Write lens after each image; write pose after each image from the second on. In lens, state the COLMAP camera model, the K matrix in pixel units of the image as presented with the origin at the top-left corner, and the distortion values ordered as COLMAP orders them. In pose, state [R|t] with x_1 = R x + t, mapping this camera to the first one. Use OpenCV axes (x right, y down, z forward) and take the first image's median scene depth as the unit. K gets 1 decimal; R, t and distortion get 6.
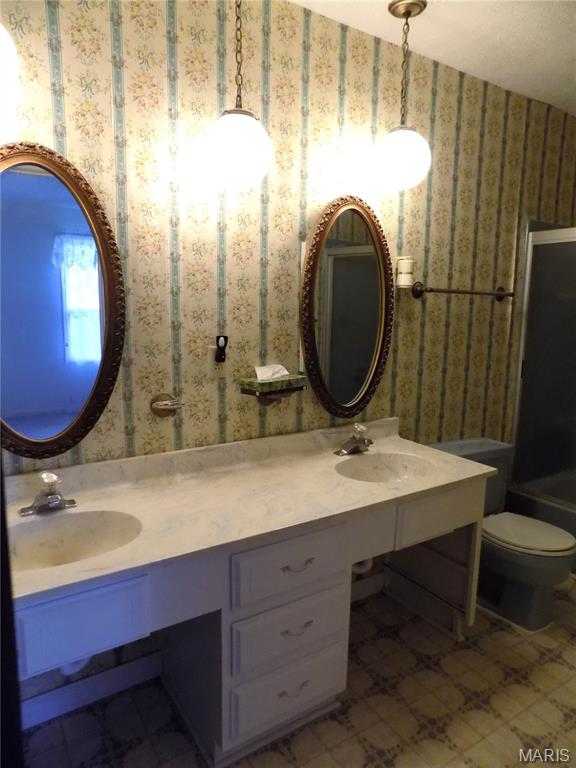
lens RADIAL K [[508.7, 0, 289.3], [0, 508.7, 386.9], [0, 0, 1]] dist [-0.067376, 0.063256]
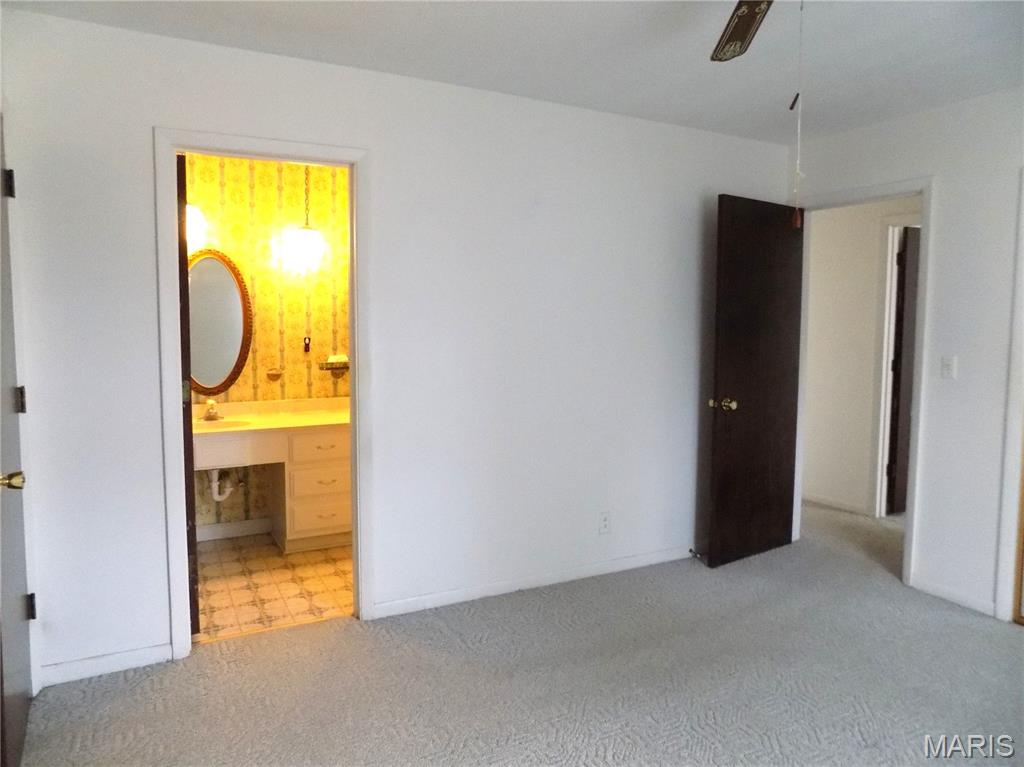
lens RADIAL K [[712.9, 0, 516.5], [0, 712.9, 378.2], [0, 0, 1]] dist [-0.073431, 0.081461]
pose [[0.995452, -0.004330, -0.095167, 0.887056], [-0.003805, 0.996362, -0.085141, 0.268329], [0.095190, 0.085116, 0.991814, -1.498653]]
